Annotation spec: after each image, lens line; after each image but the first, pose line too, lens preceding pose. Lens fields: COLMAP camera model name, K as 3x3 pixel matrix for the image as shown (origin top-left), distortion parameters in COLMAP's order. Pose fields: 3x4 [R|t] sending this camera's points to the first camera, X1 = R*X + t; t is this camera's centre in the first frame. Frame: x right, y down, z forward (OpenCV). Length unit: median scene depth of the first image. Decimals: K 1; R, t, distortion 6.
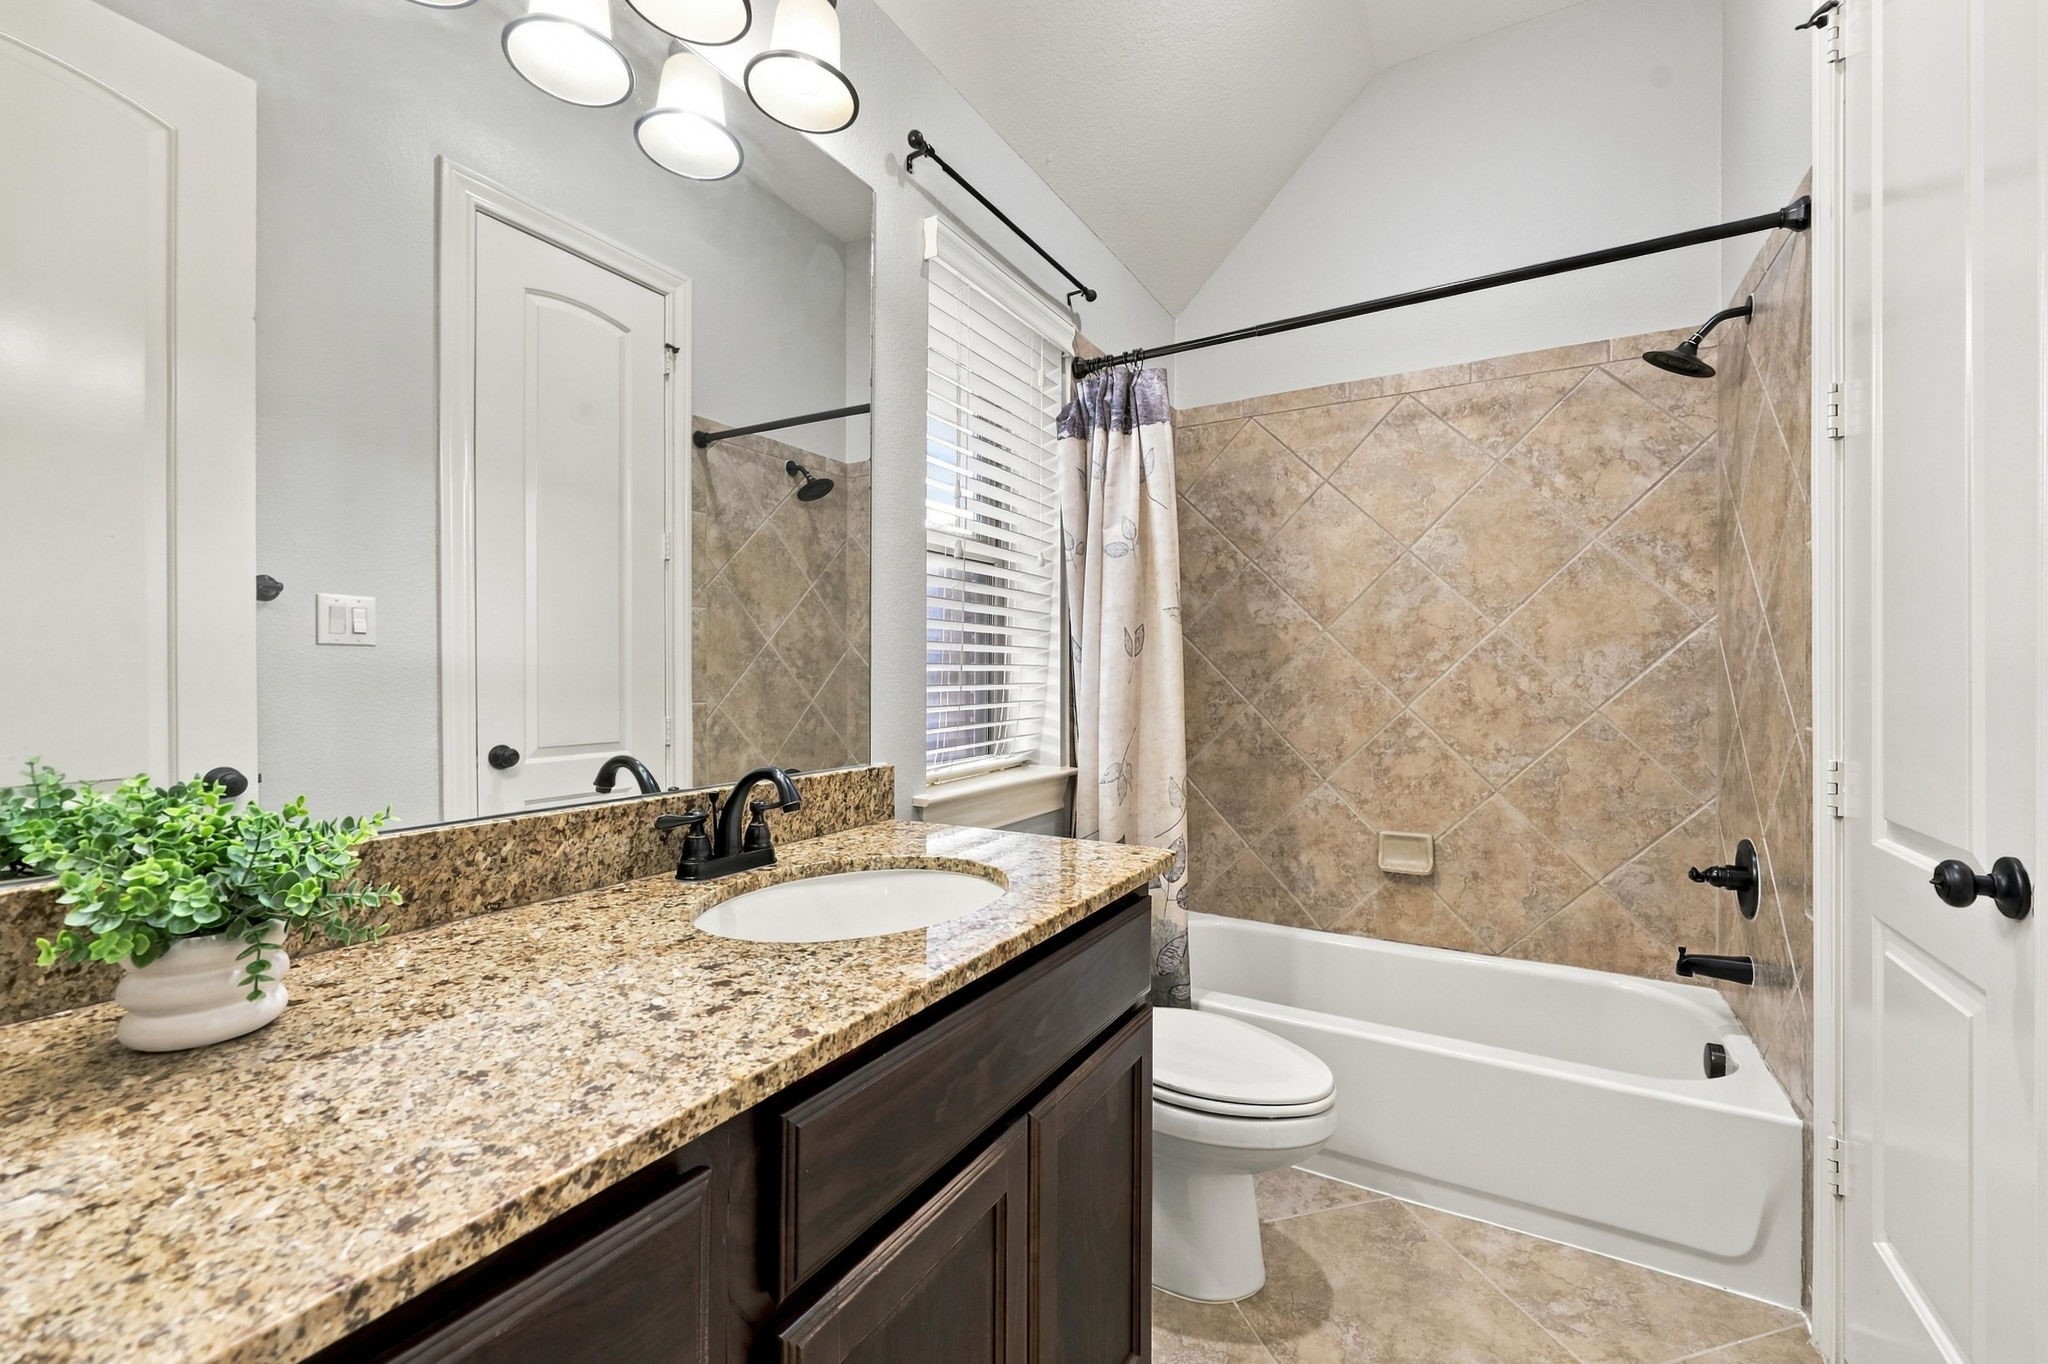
lens RADIAL K [[827.4, 0, 1026.2], [0, 827.4, 672.5], [0, 0, 1]] dist [0.002382, 0.000369]
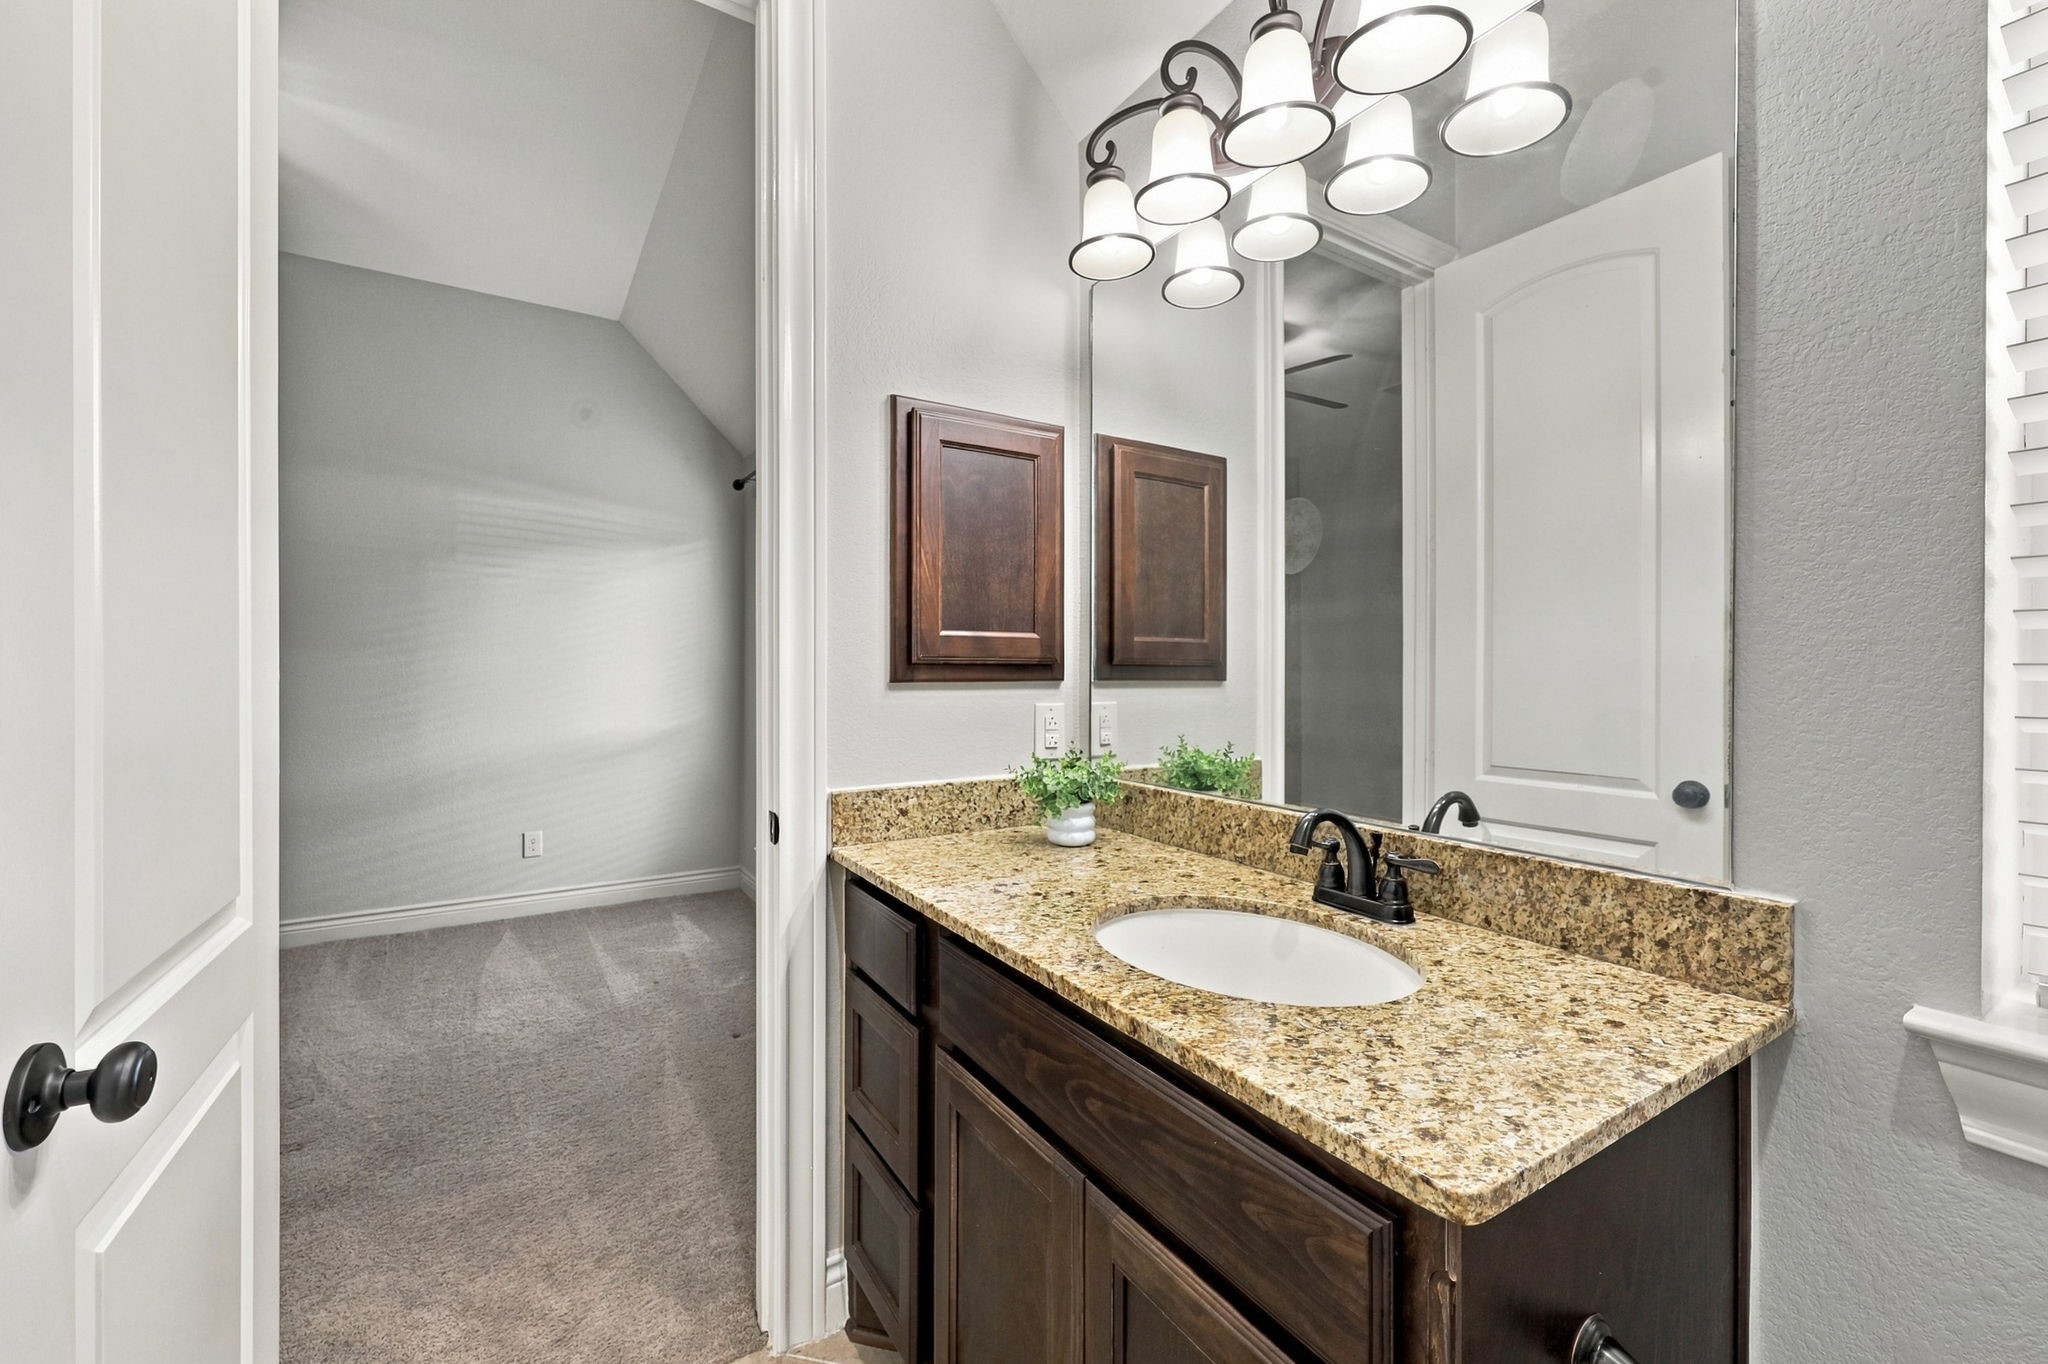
lens RADIAL K [[827.4, 0, 1026.2], [0, 827.4, 672.5], [0, 0, 1]] dist [0.002382, 0.000369]
pose [[-0.473659, -0.003666, -0.880701, 0.550371], [0.000605, 0.999990, -0.004487, -0.033405], [0.880708, -0.002658, -0.473652, 0.868730]]
